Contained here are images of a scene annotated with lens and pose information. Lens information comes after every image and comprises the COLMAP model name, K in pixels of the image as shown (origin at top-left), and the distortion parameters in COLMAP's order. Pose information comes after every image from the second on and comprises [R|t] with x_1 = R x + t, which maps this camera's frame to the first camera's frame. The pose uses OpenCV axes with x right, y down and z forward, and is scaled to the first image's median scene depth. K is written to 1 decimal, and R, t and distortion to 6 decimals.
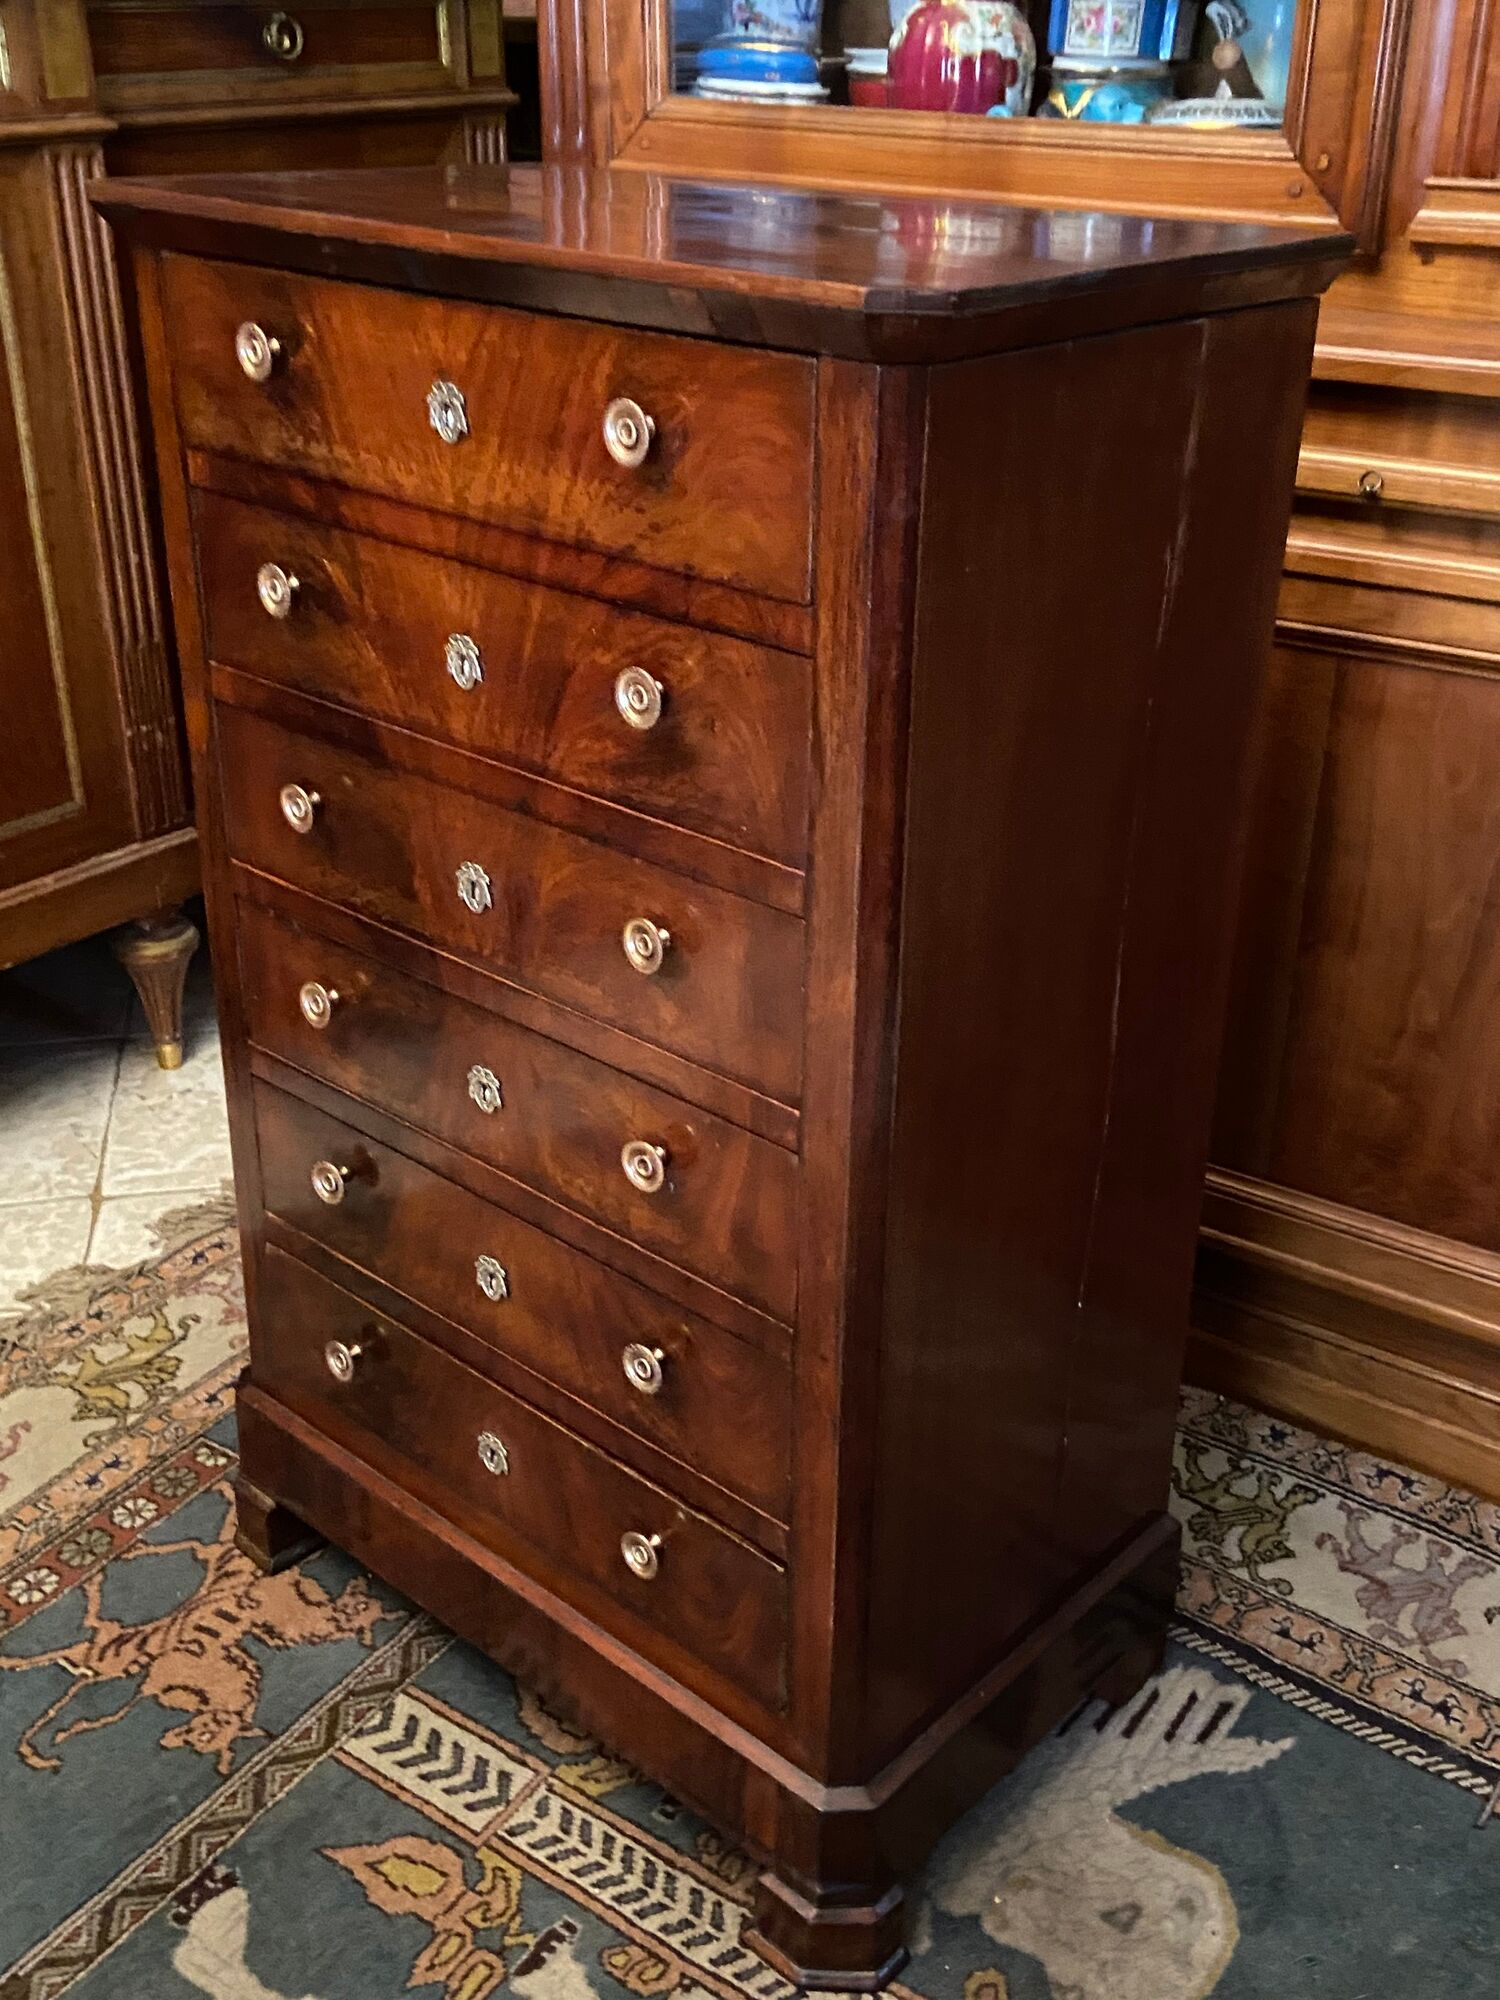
lens RADIAL K [[2109.0, 0, 757.8], [0, 2109.0, 971.1], [0, 0, 1]] dist [0.056712, 0.000000]
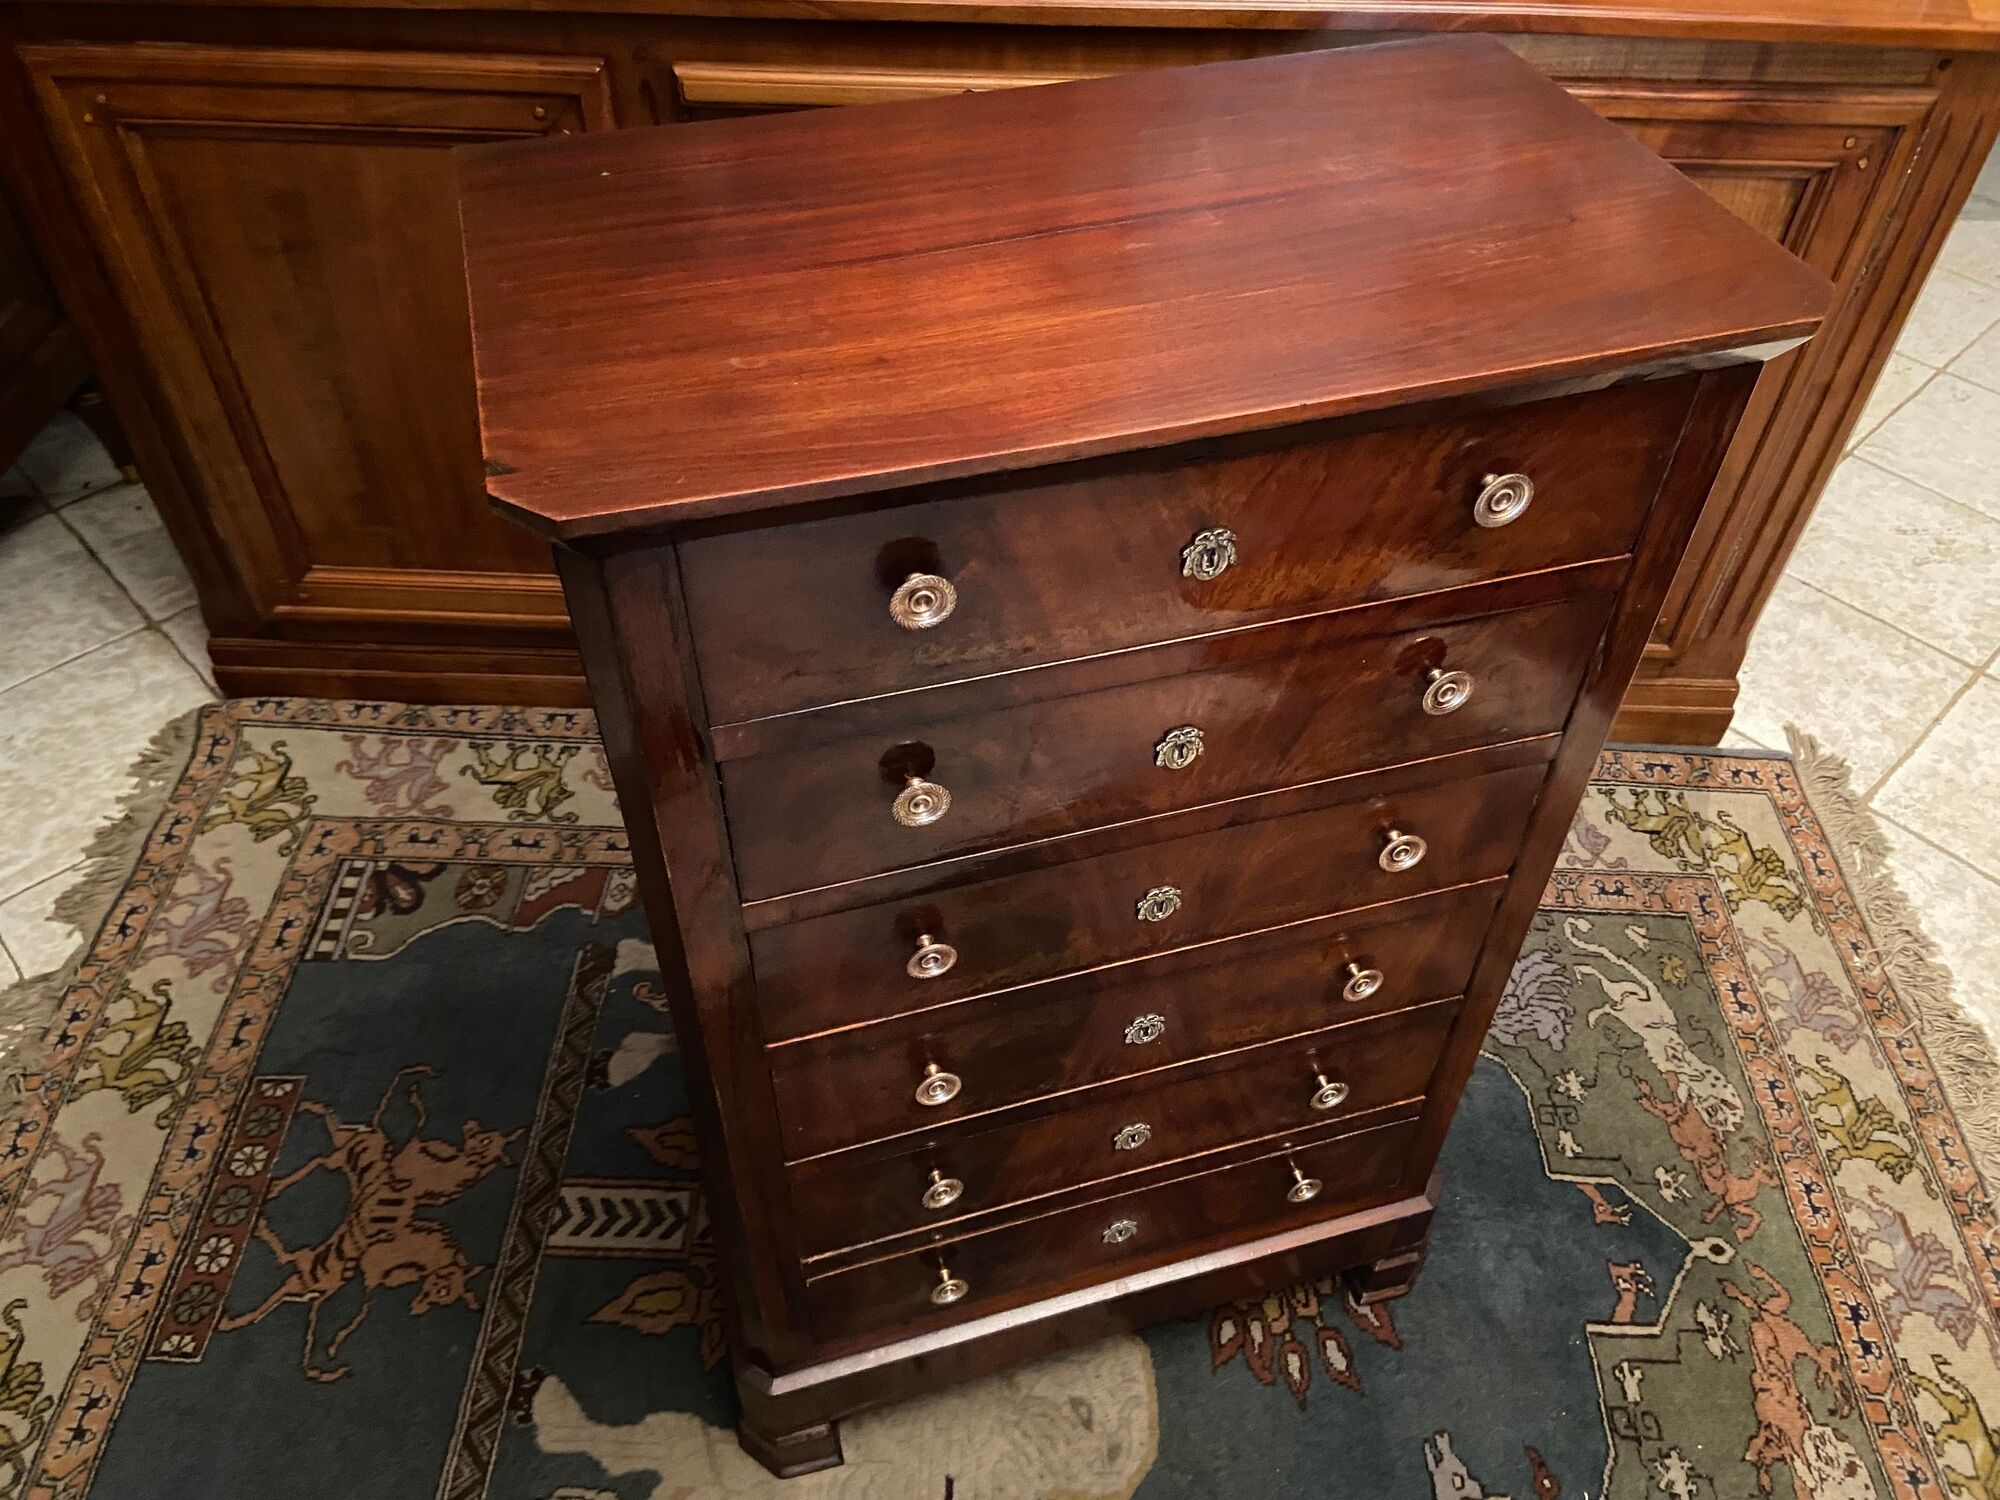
lens RADIAL K [[1526.9, 0, 993.2], [0, 1526.9, 747.7], [0, 0, 1]] dist [0.093925, -0.124426]
pose [[0.834942, -0.394092, 0.384140, -0.205058], [0.230862, 0.884434, 0.405560, -0.247433], [-0.499574, -0.249936, 0.829432, 0.109103]]
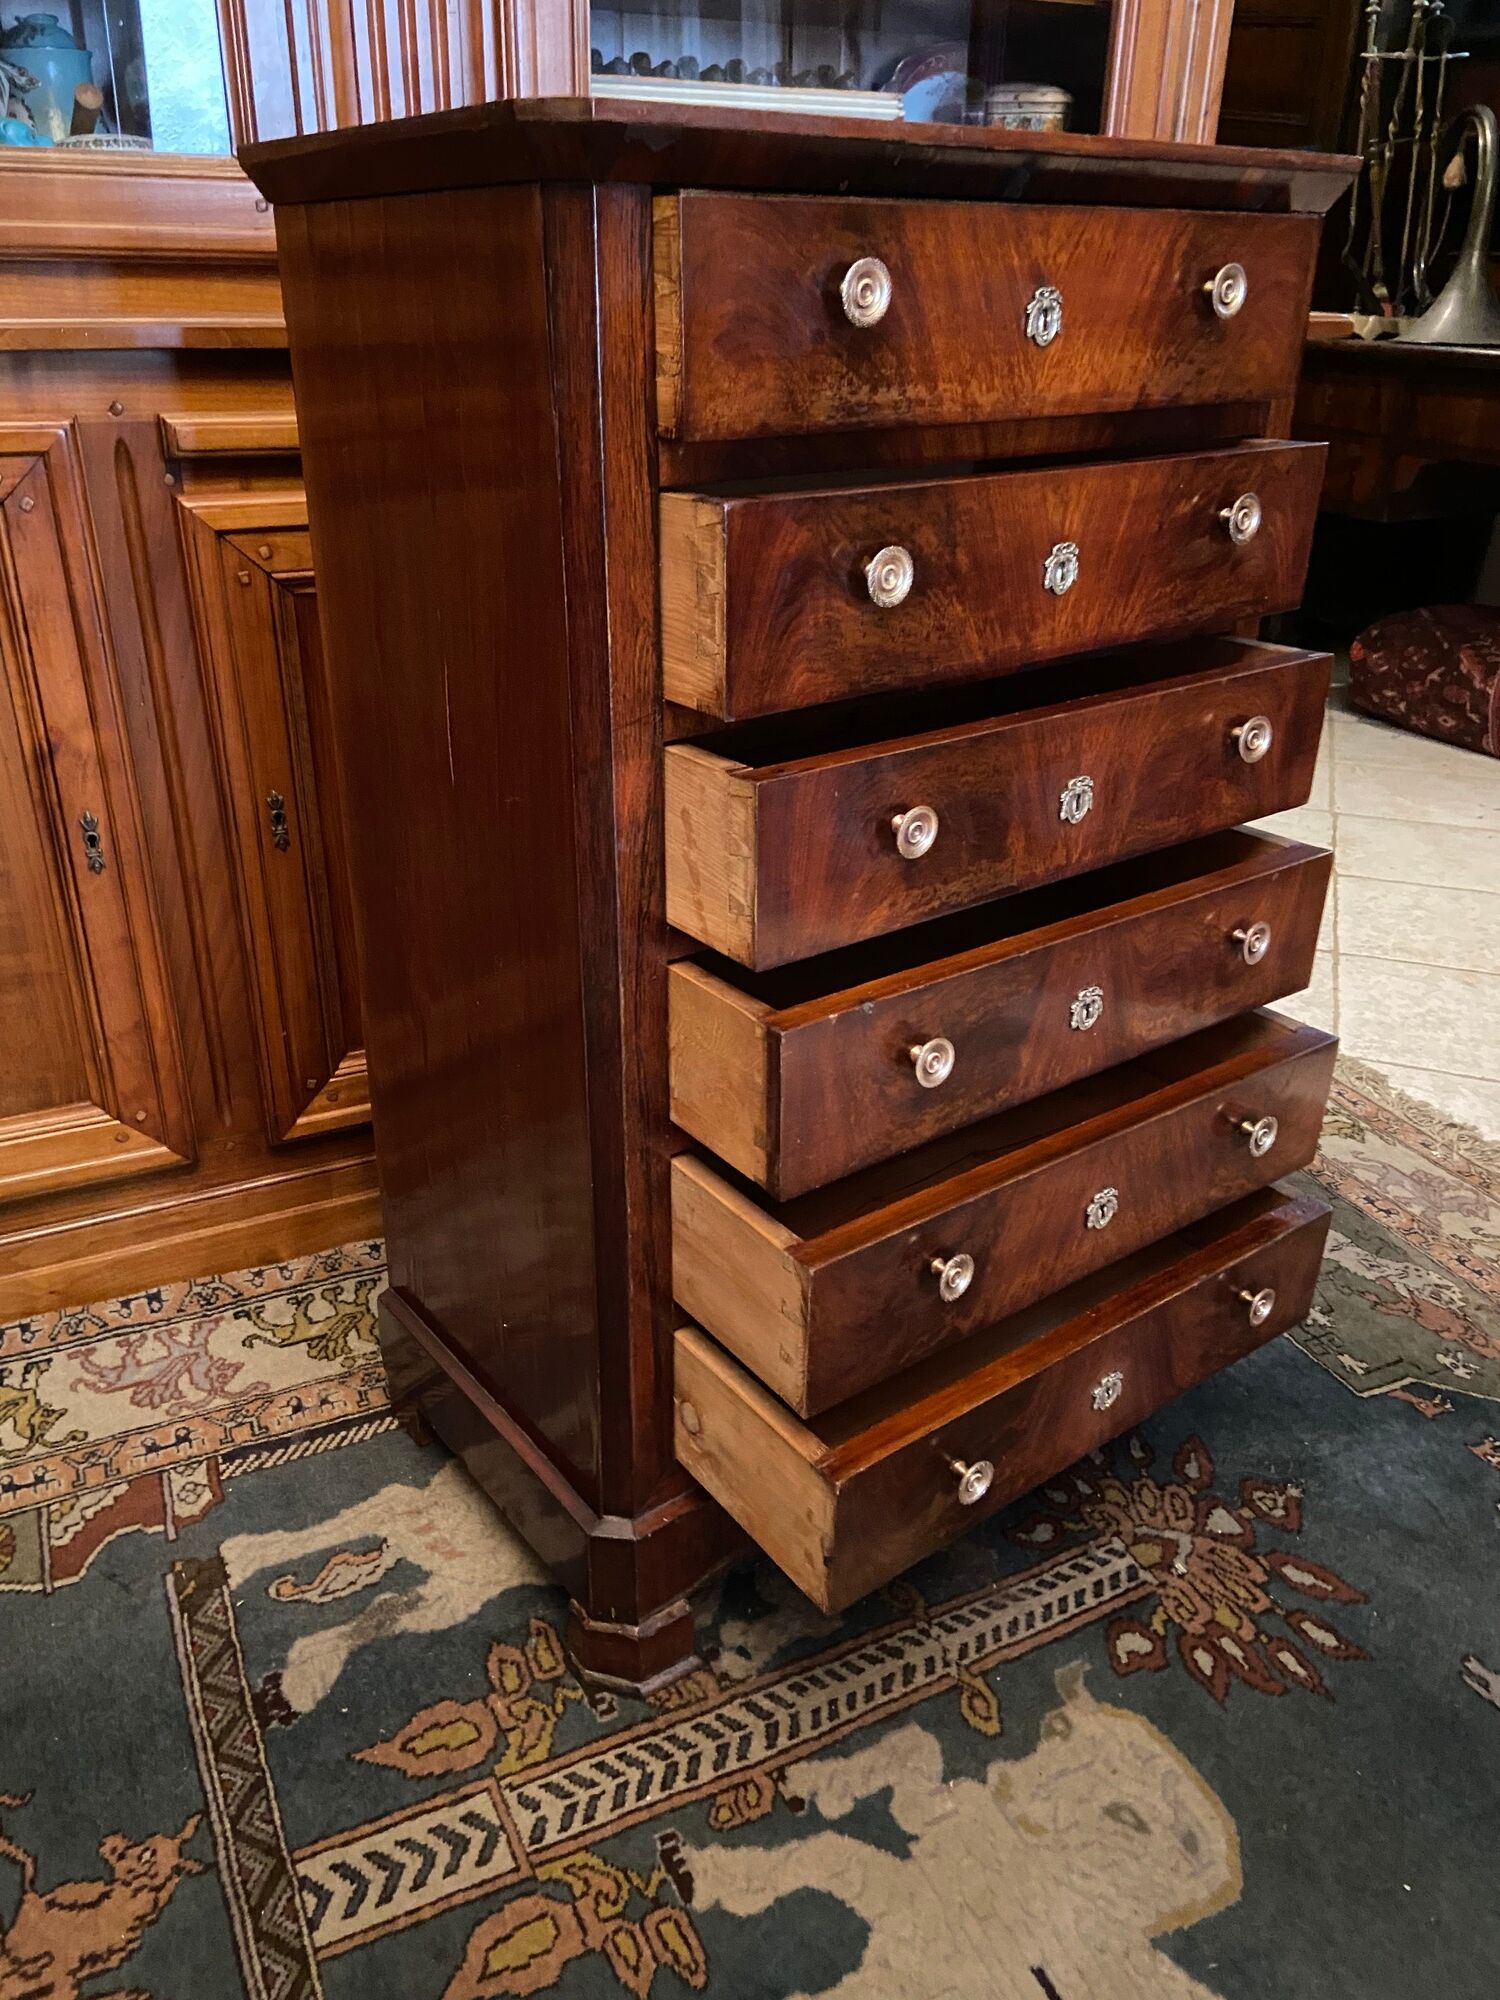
lens RADIAL K [[1509.7, 0, 743.0], [0, 1509.7, 984.5], [0, 0, 1]] dist [0.090147, -0.111904]
pose [[0.489609, -0.374026, 0.787647, -0.444241], [0.365283, 0.908220, 0.204219, -0.060204], [-0.791740, 0.187727, 0.581298, 0.404346]]
